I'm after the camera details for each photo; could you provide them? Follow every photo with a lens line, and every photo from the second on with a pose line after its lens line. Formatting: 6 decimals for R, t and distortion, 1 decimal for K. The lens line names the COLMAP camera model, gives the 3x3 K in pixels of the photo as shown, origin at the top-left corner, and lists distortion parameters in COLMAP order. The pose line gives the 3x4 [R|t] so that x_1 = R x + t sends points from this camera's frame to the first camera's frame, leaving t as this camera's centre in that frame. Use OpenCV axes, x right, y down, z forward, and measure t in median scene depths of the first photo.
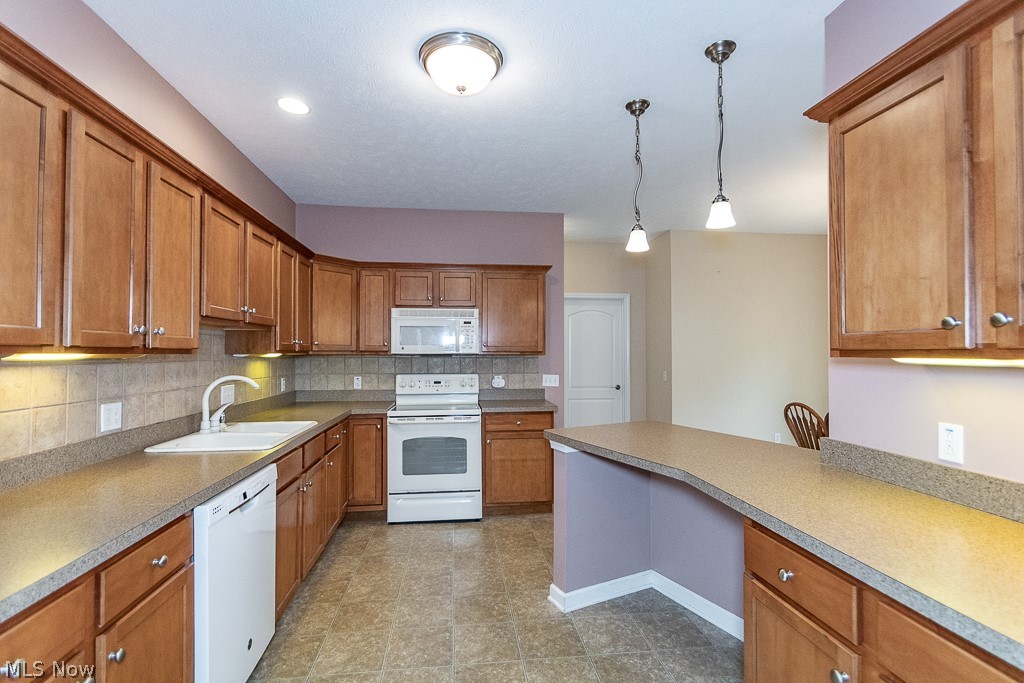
lens RADIAL K [[476.9, 0, 510.6], [0, 476.9, 345.8], [0, 0, 1]] dist [0.011665, -0.007914]
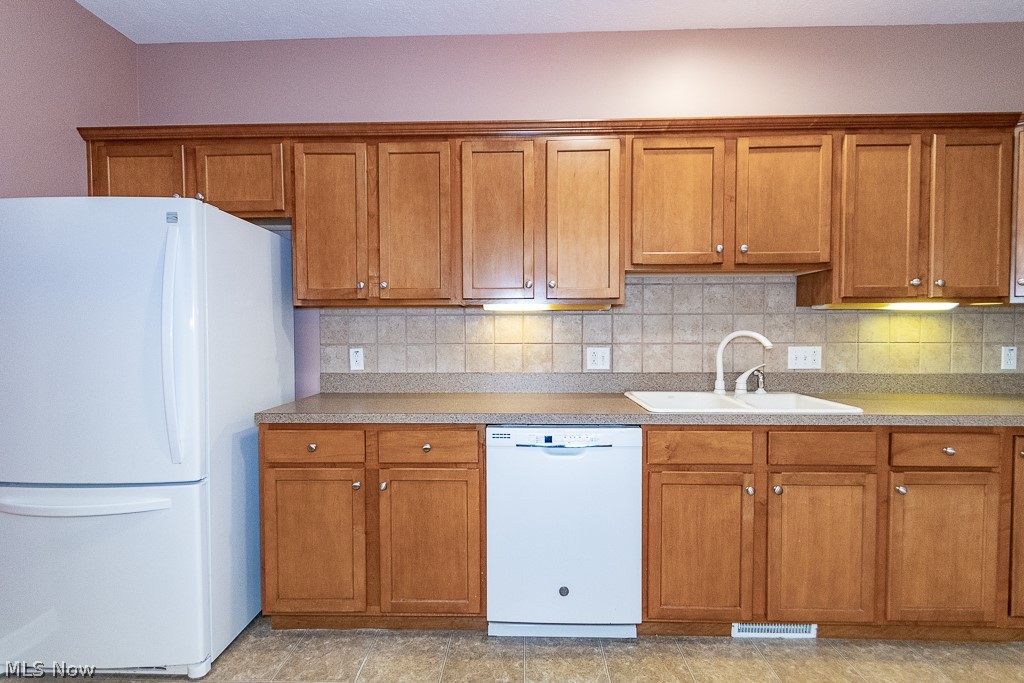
lens RADIAL K [[476.9, 0, 509.2], [0, 476.9, 344.9], [0, 0, 1]] dist [0.011665, -0.007914]
pose [[-0.153124, 0.032341, -0.987678, 0.210059], [0.017227, 0.999400, 0.030054, 0.038553], [0.988057, -0.012413, -0.153589, 0.507497]]
